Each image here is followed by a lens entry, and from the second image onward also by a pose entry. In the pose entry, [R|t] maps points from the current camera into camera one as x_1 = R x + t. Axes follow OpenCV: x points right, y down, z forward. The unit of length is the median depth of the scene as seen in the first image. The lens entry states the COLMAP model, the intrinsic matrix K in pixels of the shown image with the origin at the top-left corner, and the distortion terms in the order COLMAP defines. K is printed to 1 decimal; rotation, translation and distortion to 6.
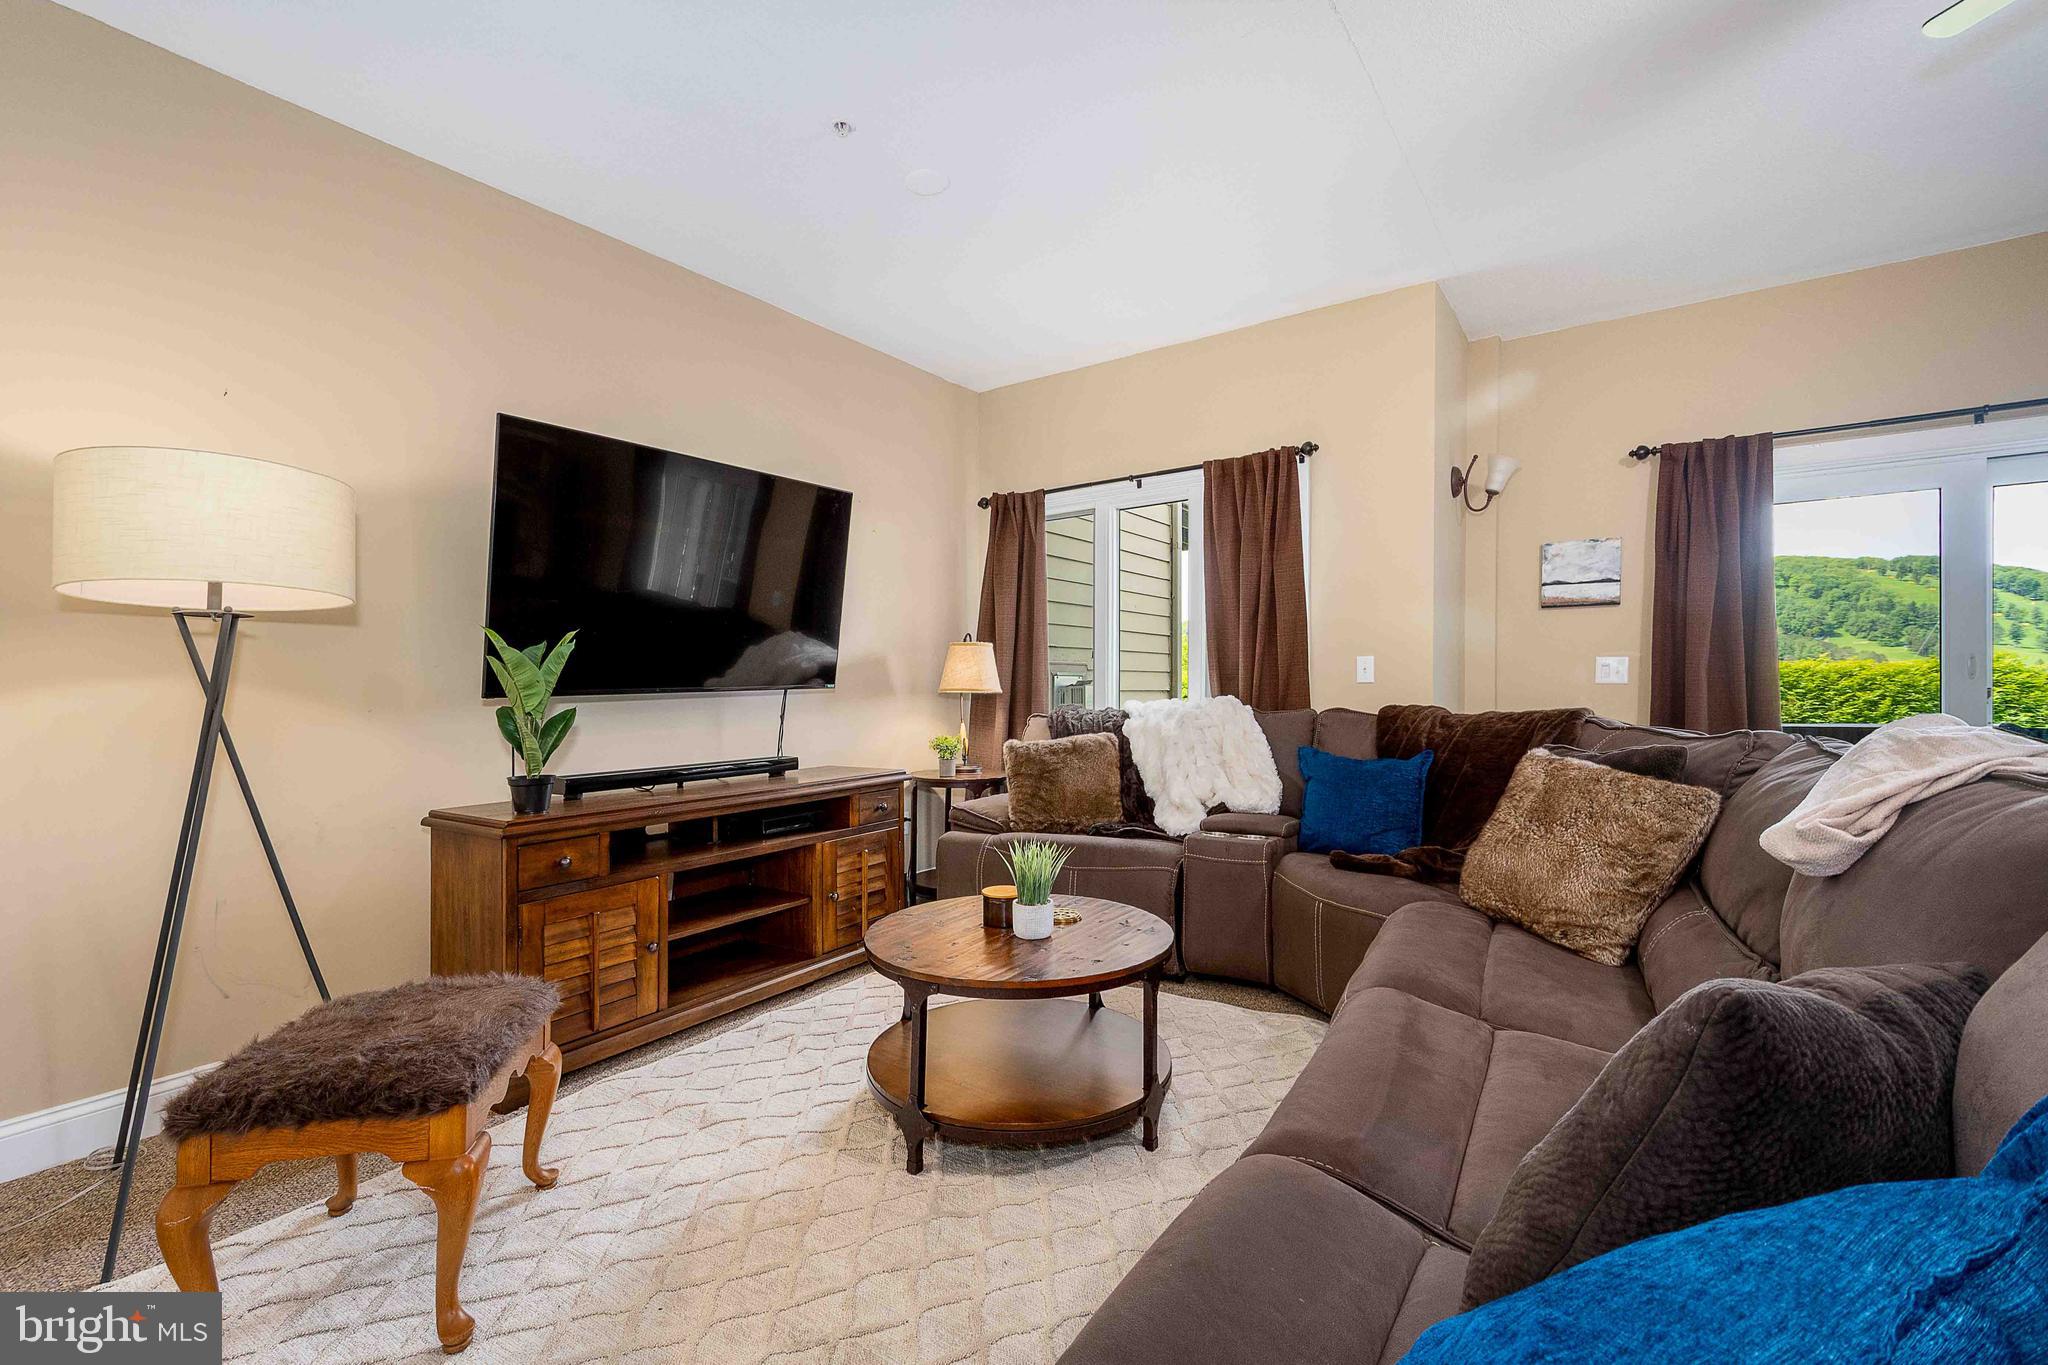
lens RADIAL K [[900.3, 0, 1015.3], [0, 900.3, 678.6], [0, 0, 1]] dist [0.010273, -0.004063]
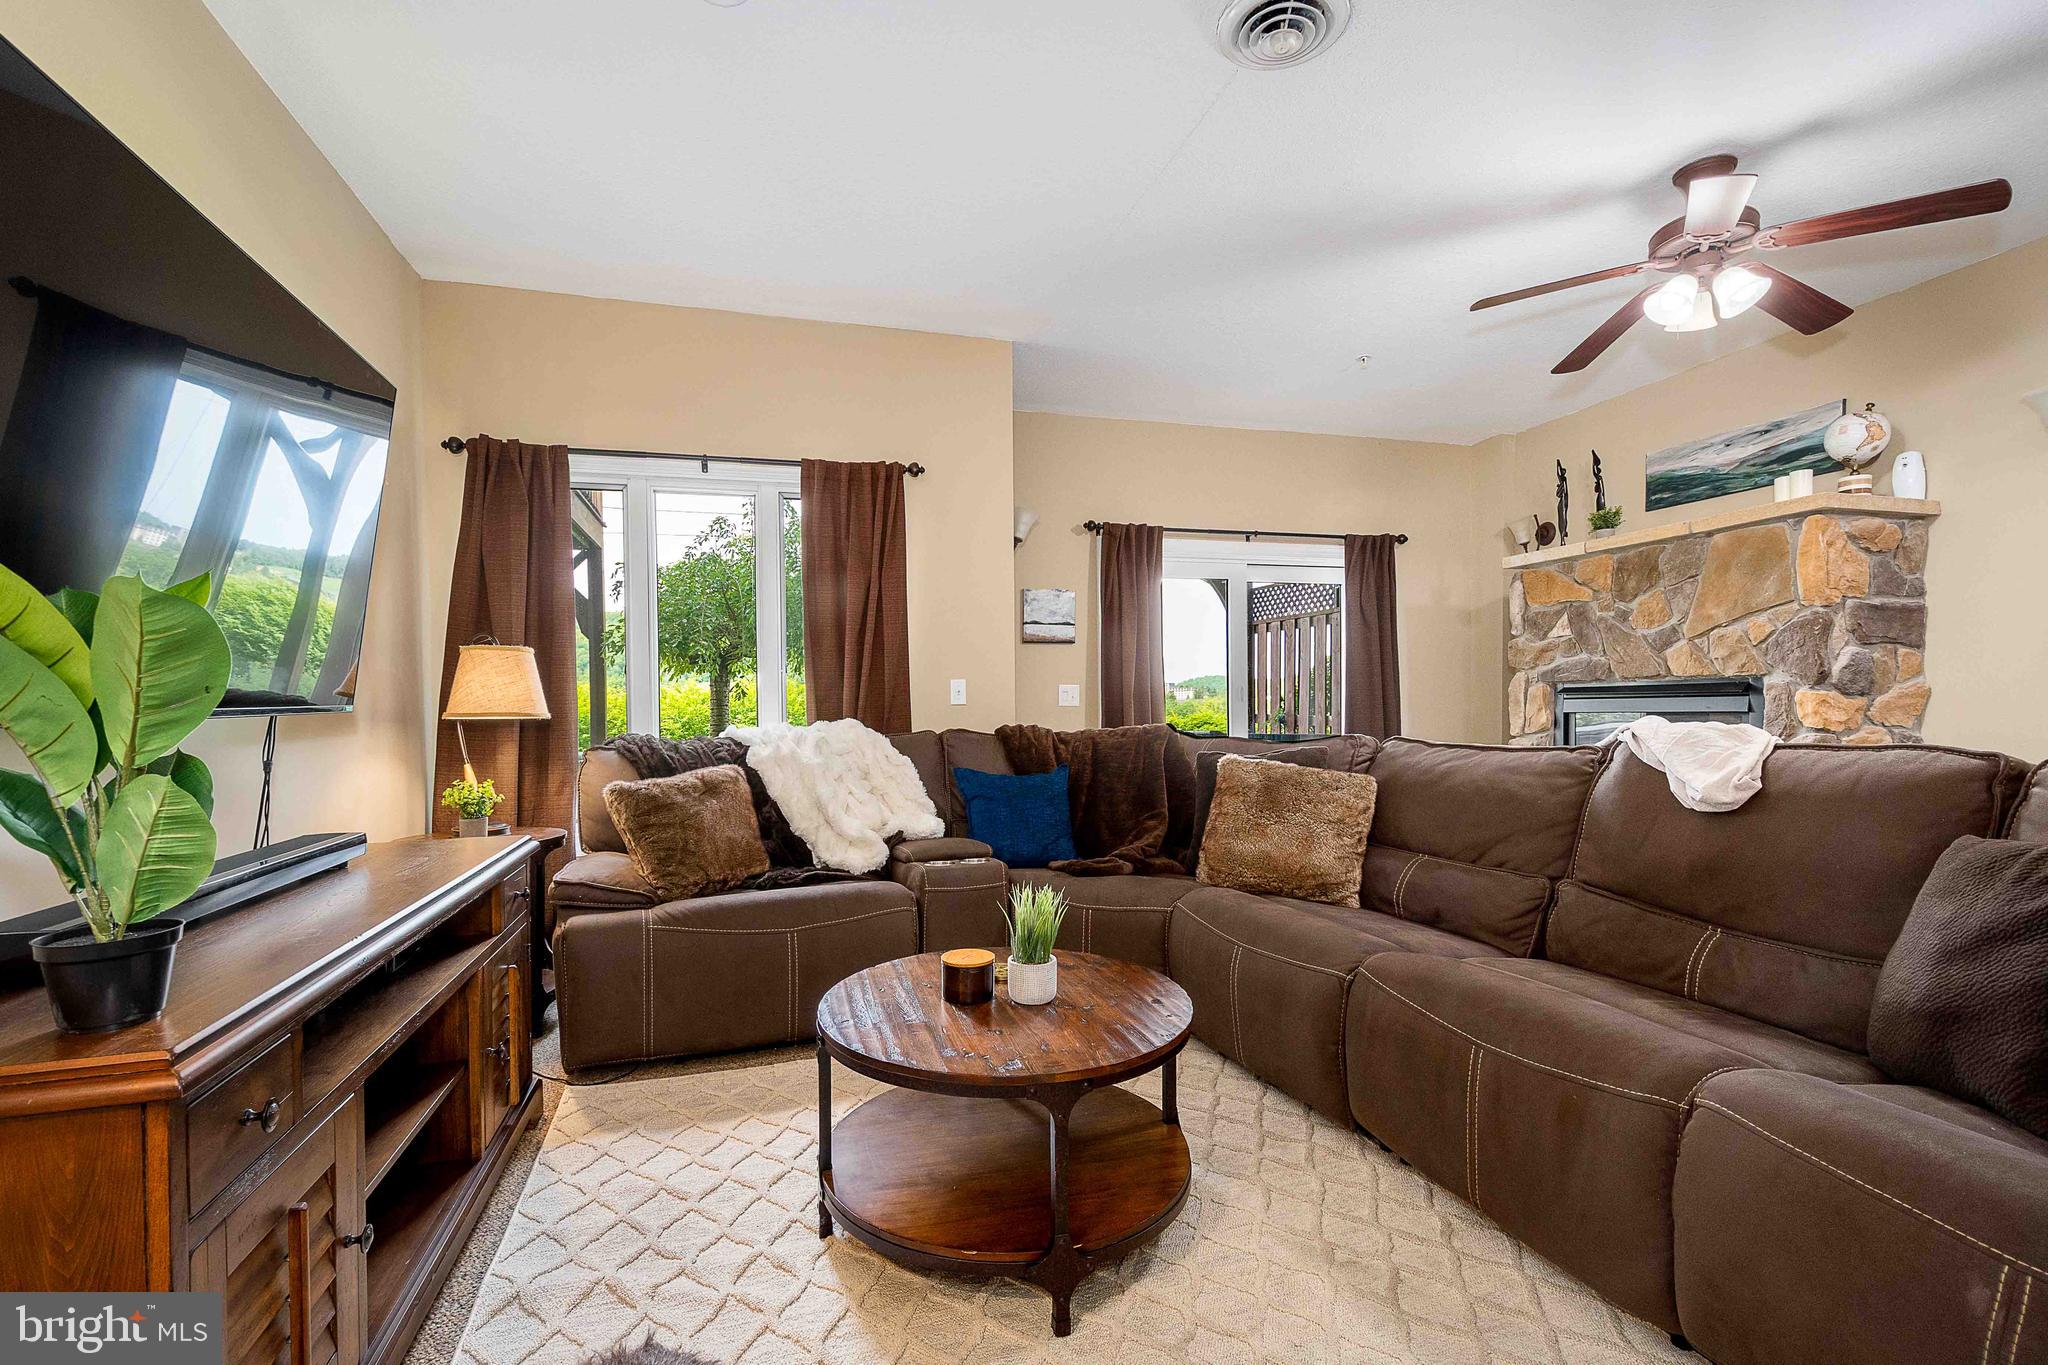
lens RADIAL K [[900.3, 0, 1010.4], [0, 900.3, 717.4], [0, 0, 1]] dist [0.010273, -0.004063]
pose [[0.628266, -0.010086, 0.777933, -0.384323], [-0.000335, 0.999912, 0.013234, 0.005589], [-0.777999, -0.008575, 0.628207, 0.289641]]
